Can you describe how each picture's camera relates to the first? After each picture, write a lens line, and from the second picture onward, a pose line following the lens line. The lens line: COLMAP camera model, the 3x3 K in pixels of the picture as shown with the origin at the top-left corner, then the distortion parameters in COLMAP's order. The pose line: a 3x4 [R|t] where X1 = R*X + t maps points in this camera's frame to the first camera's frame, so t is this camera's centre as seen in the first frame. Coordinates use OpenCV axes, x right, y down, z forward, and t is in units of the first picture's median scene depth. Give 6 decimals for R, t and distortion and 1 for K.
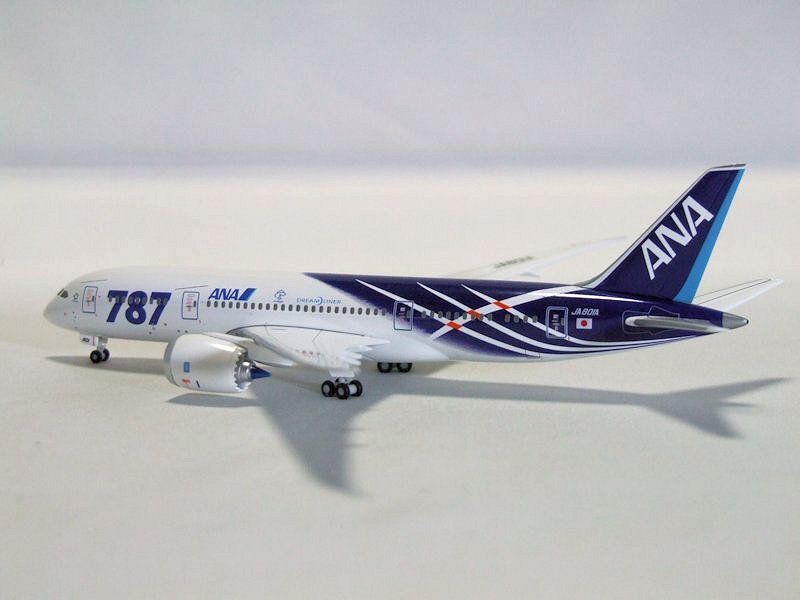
lens RADIAL K [[1760.8, 0, 400.0], [0, 1760.8, 300.0], [0, 0, 1]] dist [0.013300, 0.149046]
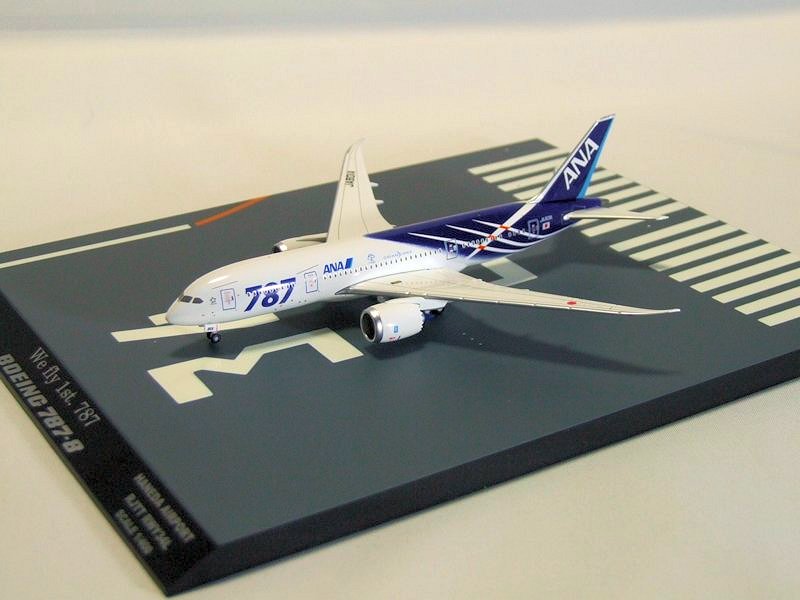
lens RADIAL K [[1434.0, 0, 400.0], [0, 1434.0, 300.0], [0, 0, 1]] dist [-0.005986, -0.047876]
pose [[0.585462, -0.315386, 0.746837, -0.982700], [0.101238, 0.942456, 0.318633, -0.356433], [-0.804354, -0.110939, 0.583702, 0.314441]]
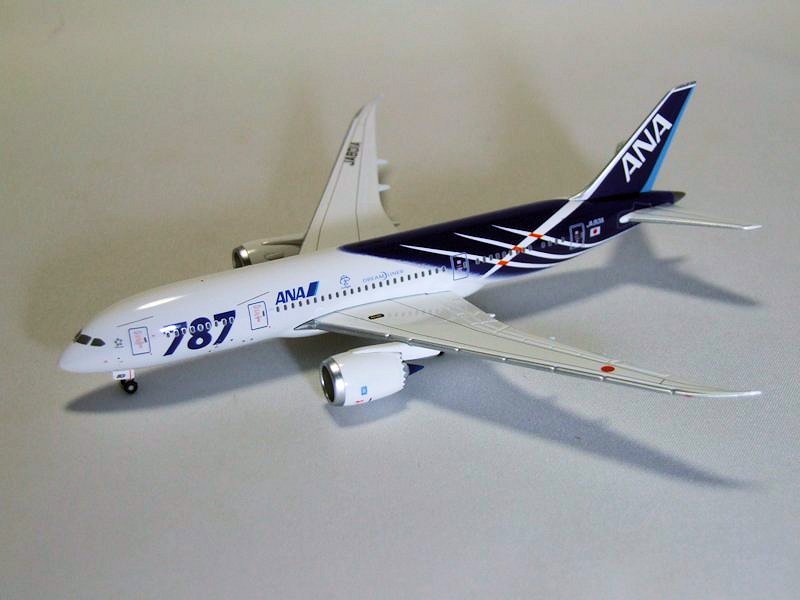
lens RADIAL K [[1334.2, 0, 400.0], [0, 1334.2, 300.0], [0, 0, 1]] dist [-0.058261, -0.006049]
pose [[0.668566, -0.358964, 0.651280, -0.600824], [0.111130, 0.914176, 0.389785, -0.315981], [-0.735303, -0.188220, 0.651078, 0.476976]]
